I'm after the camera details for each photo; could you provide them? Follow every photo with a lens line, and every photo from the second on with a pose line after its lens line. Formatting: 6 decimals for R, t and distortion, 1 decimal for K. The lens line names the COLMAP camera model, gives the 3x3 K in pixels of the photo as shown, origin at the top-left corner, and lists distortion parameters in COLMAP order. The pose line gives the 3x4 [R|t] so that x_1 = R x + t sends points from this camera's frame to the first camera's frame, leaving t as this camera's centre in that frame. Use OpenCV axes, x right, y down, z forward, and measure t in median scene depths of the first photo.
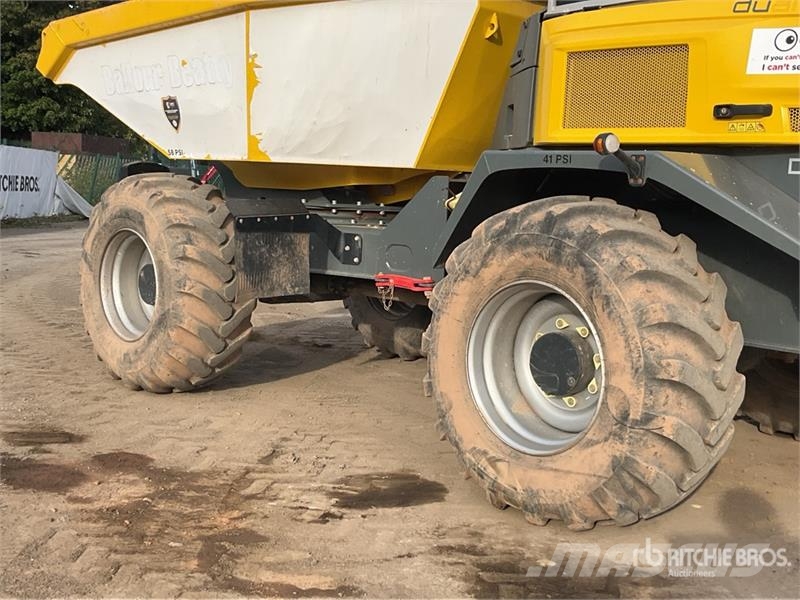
lens RADIAL K [[1005.1, 0, 400.0], [0, 1005.1, 300.0], [0, 0, 1]] dist [0.113952, -0.218262]
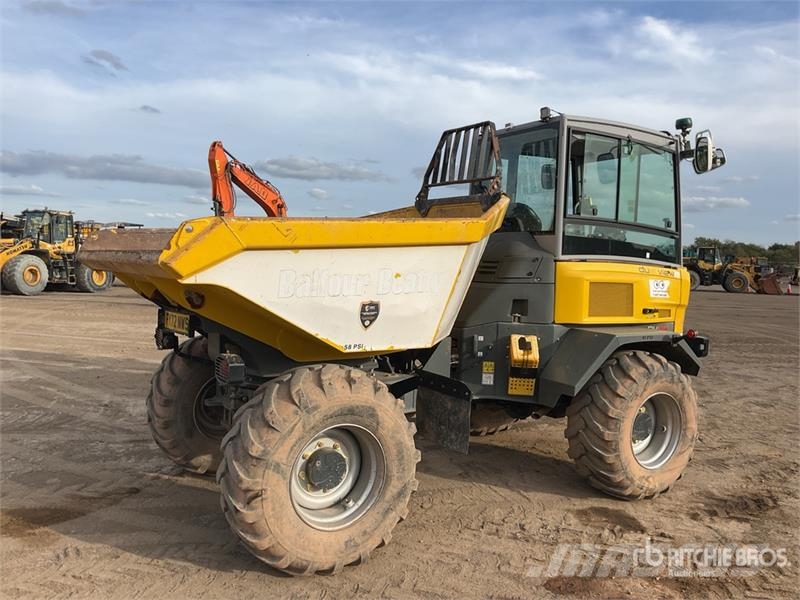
lens RADIAL K [[658.5, 0, 397.5], [0, 658.5, 299.4], [0, 0, 1]] dist [0.108544, -0.216676]
pose [[0.228232, -0.086571, 0.969750, -1.160965], [0.086991, 0.993868, 0.068251, -0.307609], [-0.969713, 0.068783, 0.234364, 0.972178]]
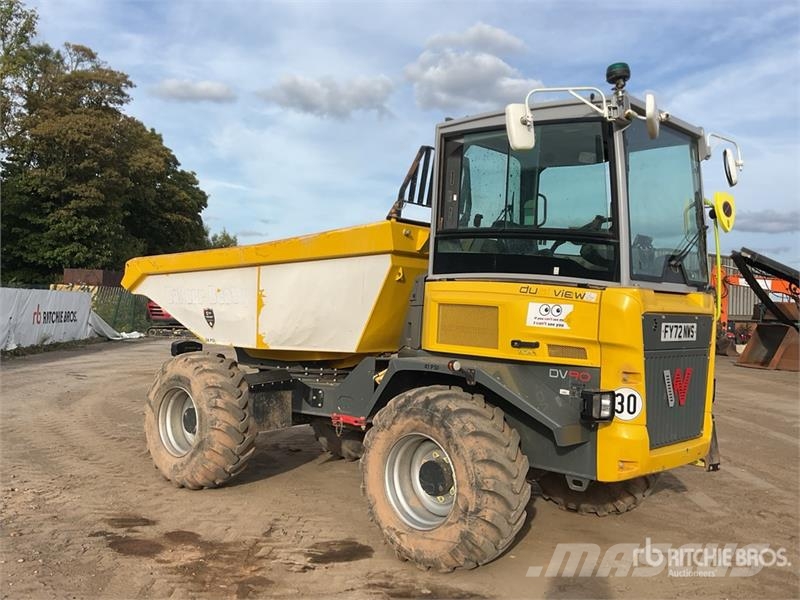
lens RADIAL K [[765.1, 0, 400.0], [0, 765.1, 300.0], [0, 0, 1]] dist [0.149793, -0.369056]
pose [[0.997253, 0.002451, 0.074028, -0.007509], [0.005990, 0.993511, -0.113581, -0.083120], [-0.073826, 0.113713, 0.990767, -0.351013]]
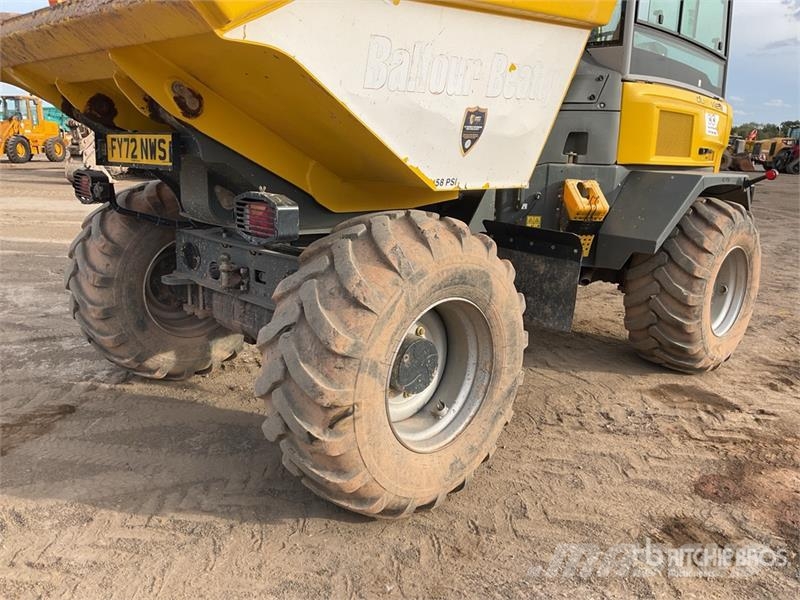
lens RADIAL K [[658.5, 0, 397.5], [0, 658.5, 299.4], [0, 0, 1]] dist [0.108544, -0.216676]
pose [[0.017226, -0.263283, 0.964565, -0.893640], [0.078551, 0.962083, 0.261203, -0.241427], [-0.996761, 0.071268, 0.037254, 1.284694]]
